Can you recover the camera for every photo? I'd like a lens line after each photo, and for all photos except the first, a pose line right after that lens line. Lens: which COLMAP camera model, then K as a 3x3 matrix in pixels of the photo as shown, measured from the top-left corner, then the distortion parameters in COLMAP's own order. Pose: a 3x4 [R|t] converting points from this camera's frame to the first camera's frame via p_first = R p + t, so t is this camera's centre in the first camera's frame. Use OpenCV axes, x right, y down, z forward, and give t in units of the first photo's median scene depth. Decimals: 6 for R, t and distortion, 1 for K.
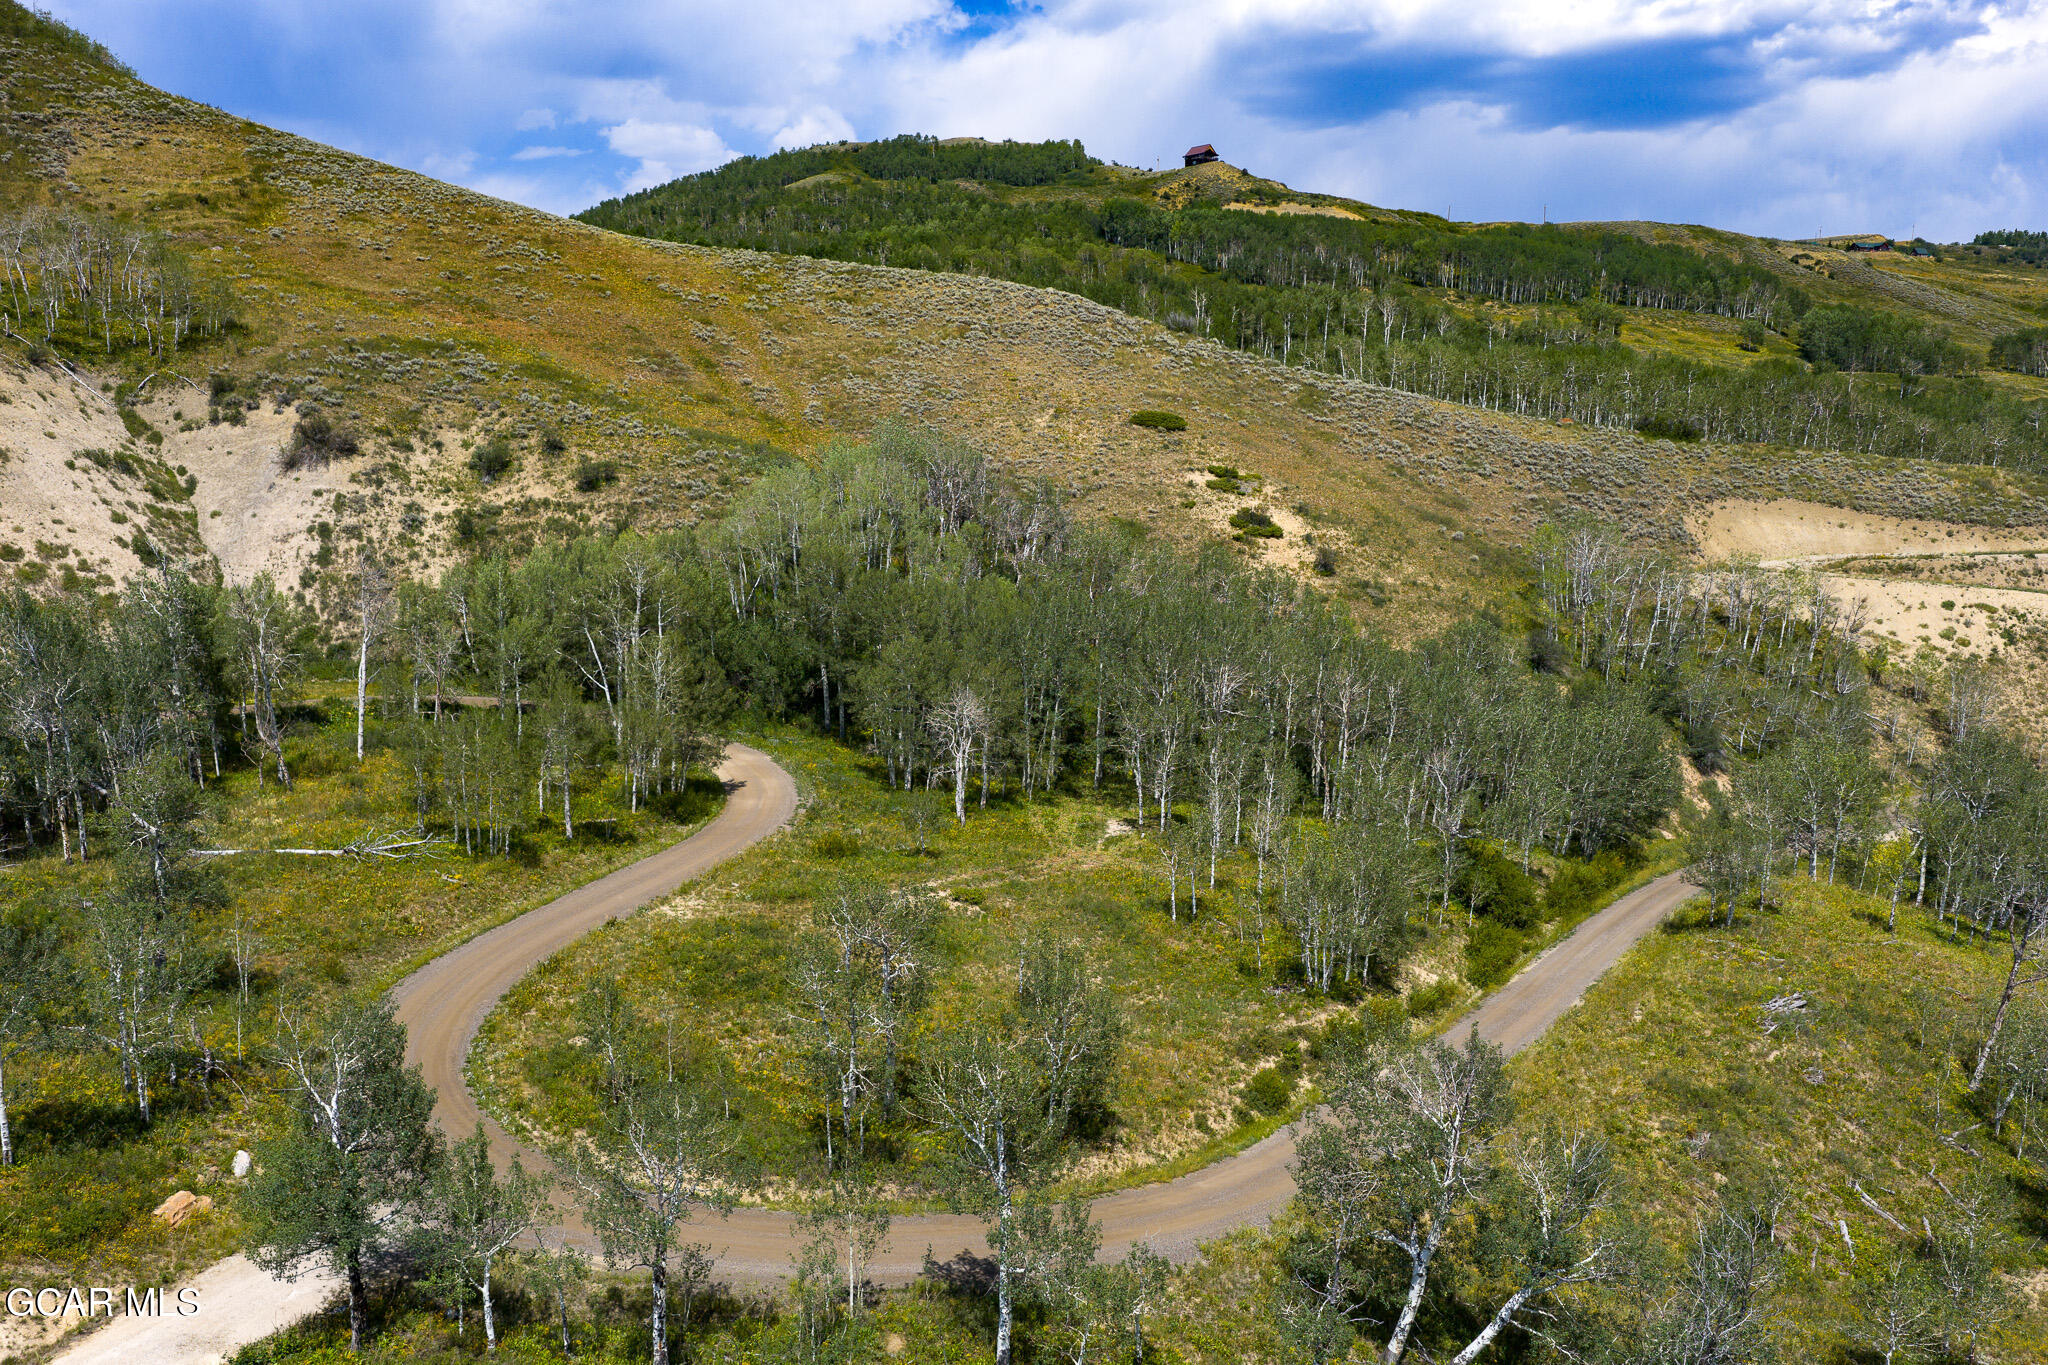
lens RADIAL K [[1696.0, 0, 1018.1], [0, 1696.0, 686.0], [0, 0, 1]] dist [0.005879, -0.009541]
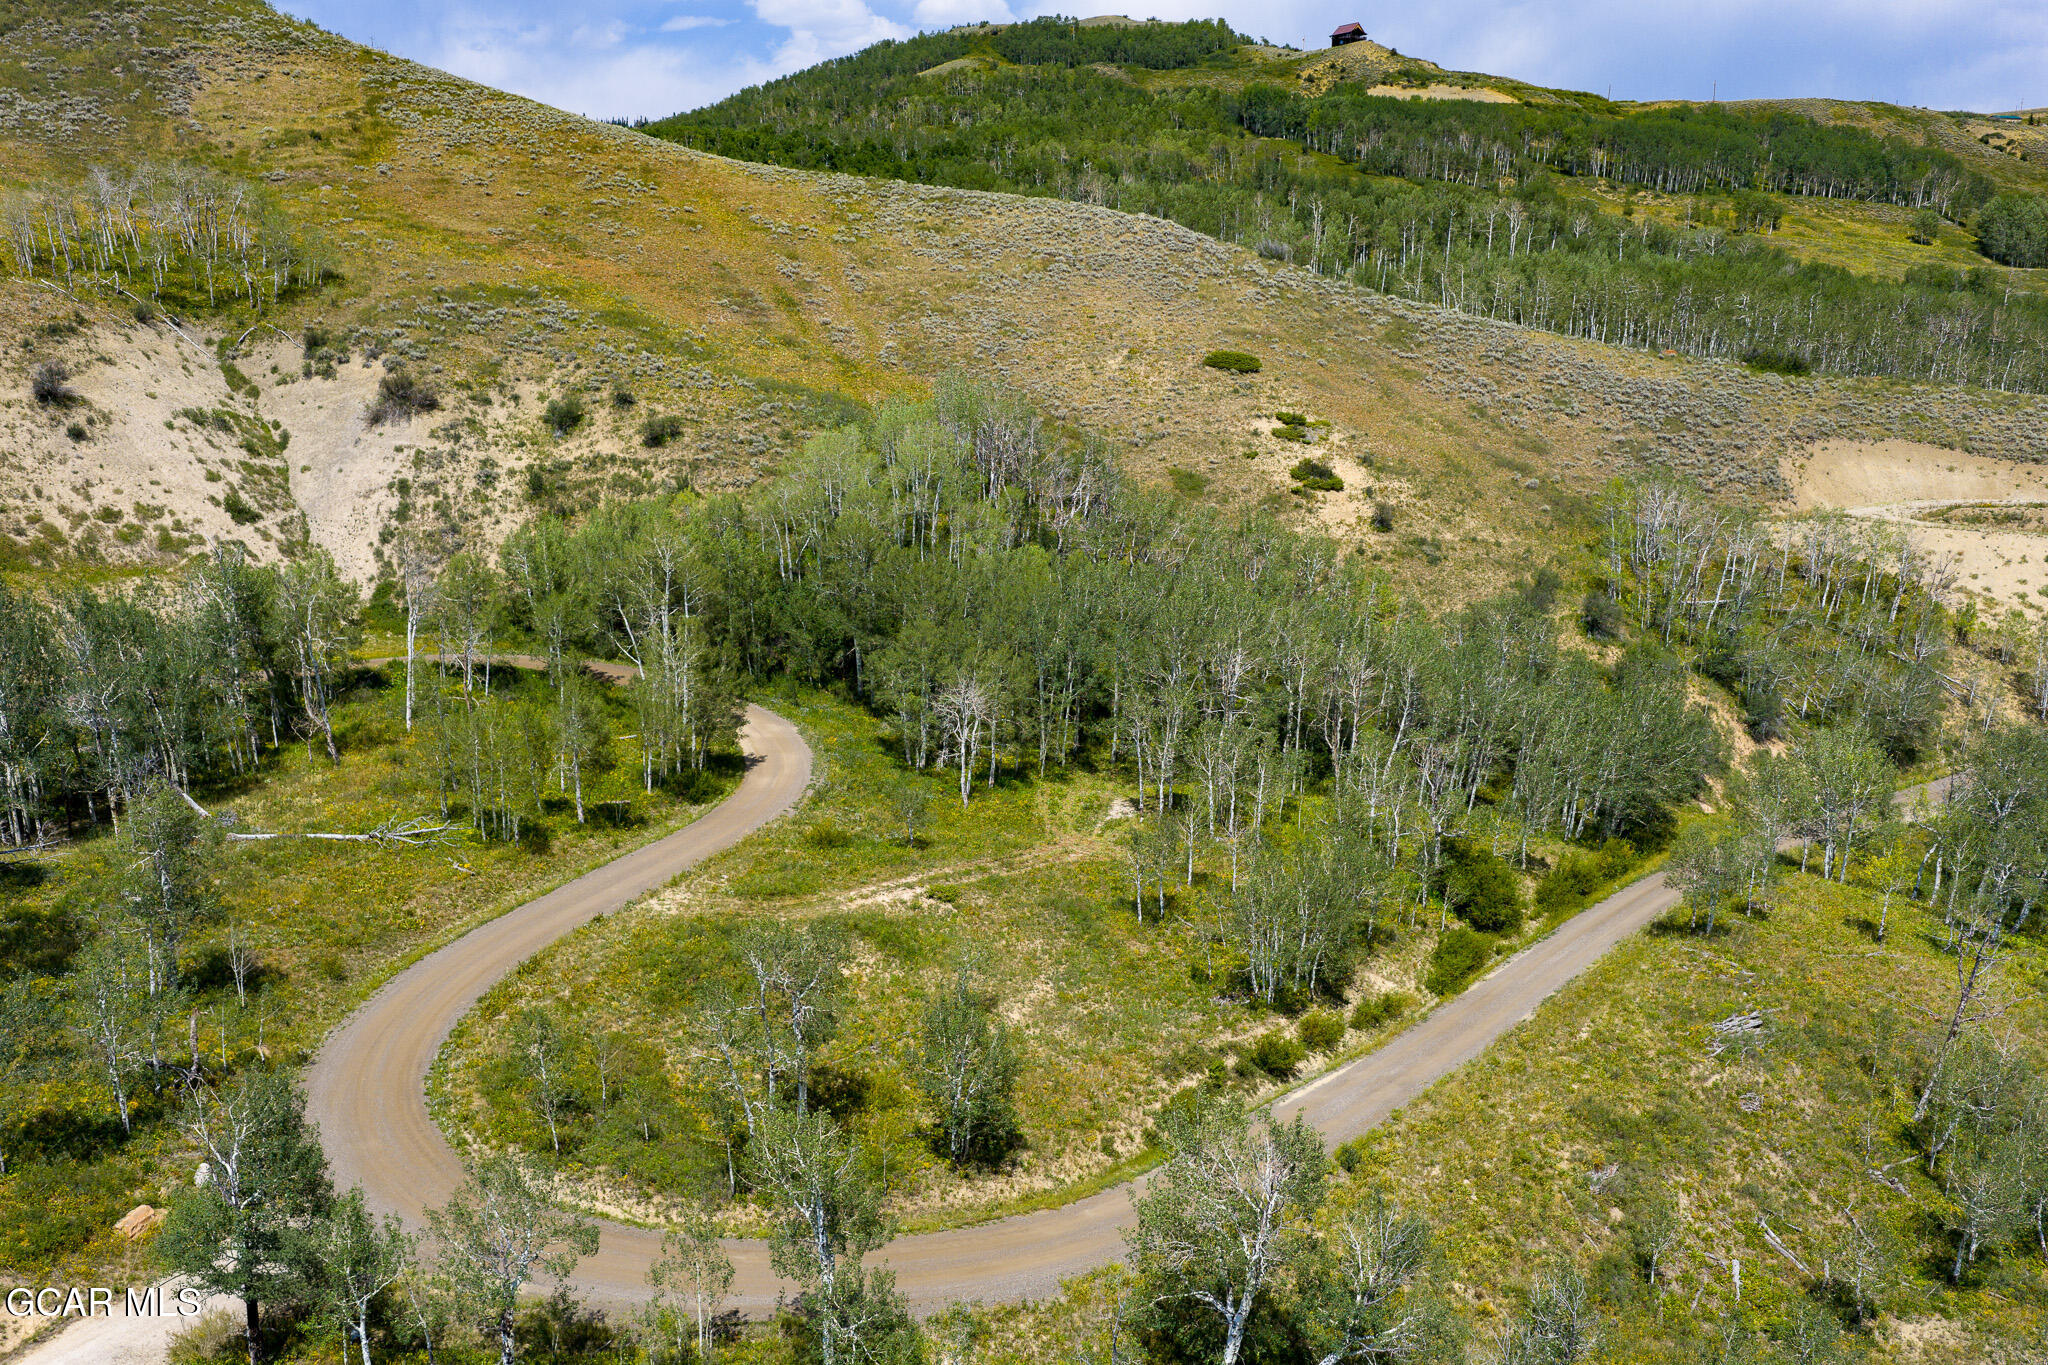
lens RADIAL K [[1696.0, 0, 1018.1], [0, 1696.0, 686.0], [0, 0, 1]] dist [0.005879, -0.009541]
pose [[0.995962, 0.019308, -0.087674, 0.061765], [-0.013041, 0.997355, 0.071501, -0.046342], [0.088823, -0.070069, 0.993580, -0.018042]]
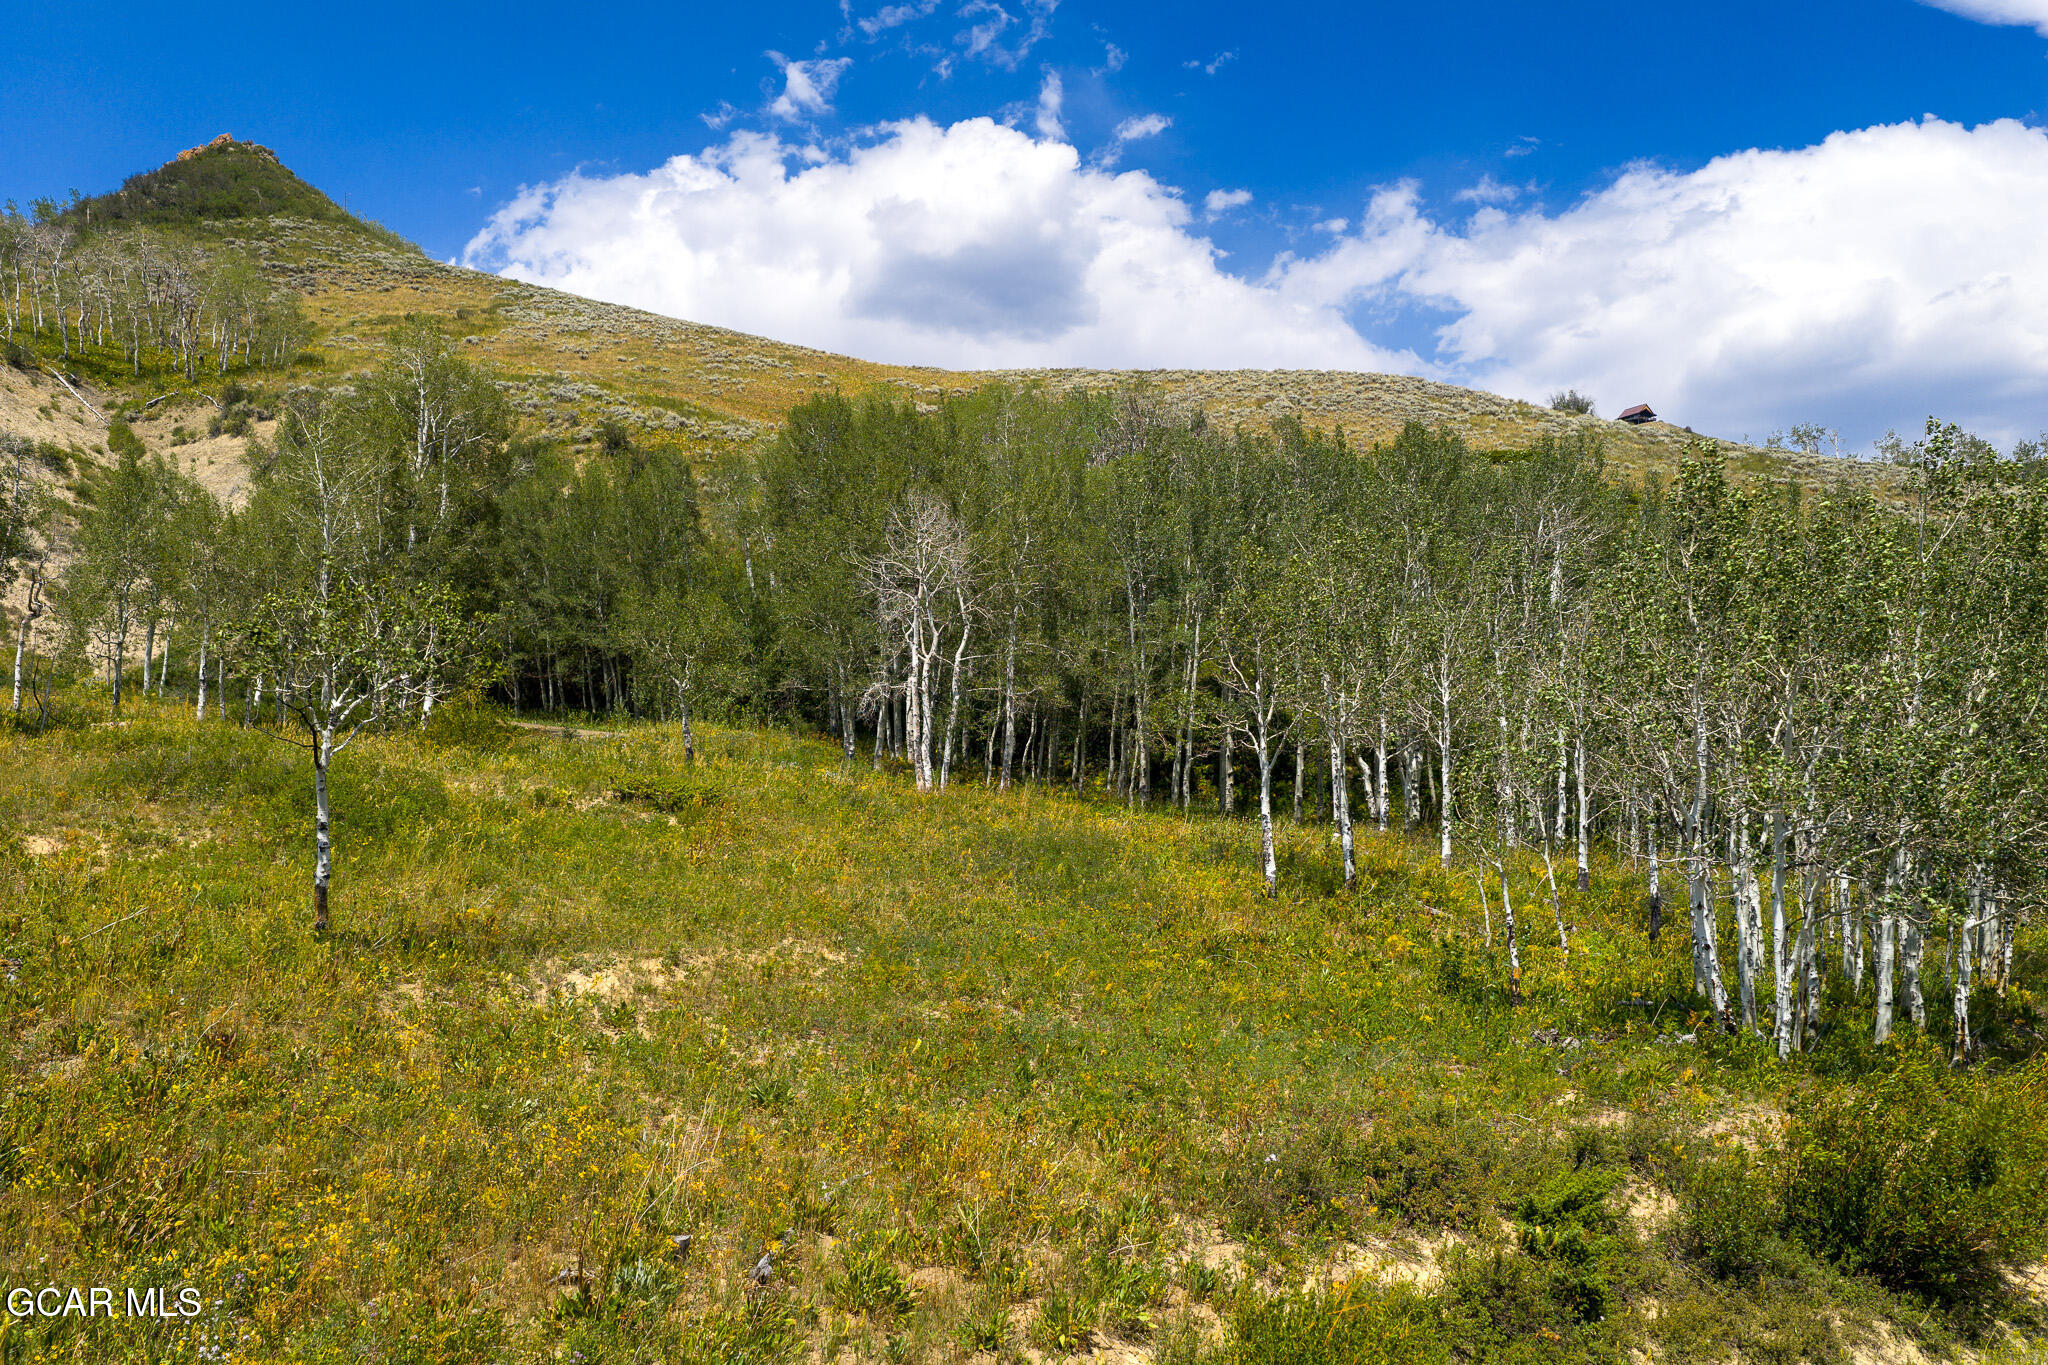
lens RADIAL K [[1696.0, 0, 1018.1], [0, 1696.0, 686.0], [0, 0, 1]] dist [0.005879, -0.009541]
pose [[0.967190, -0.017506, -0.253450, 0.074269], [-0.033321, 0.980264, -0.194864, 0.096791], [0.251860, 0.196915, 0.947518, 0.396721]]
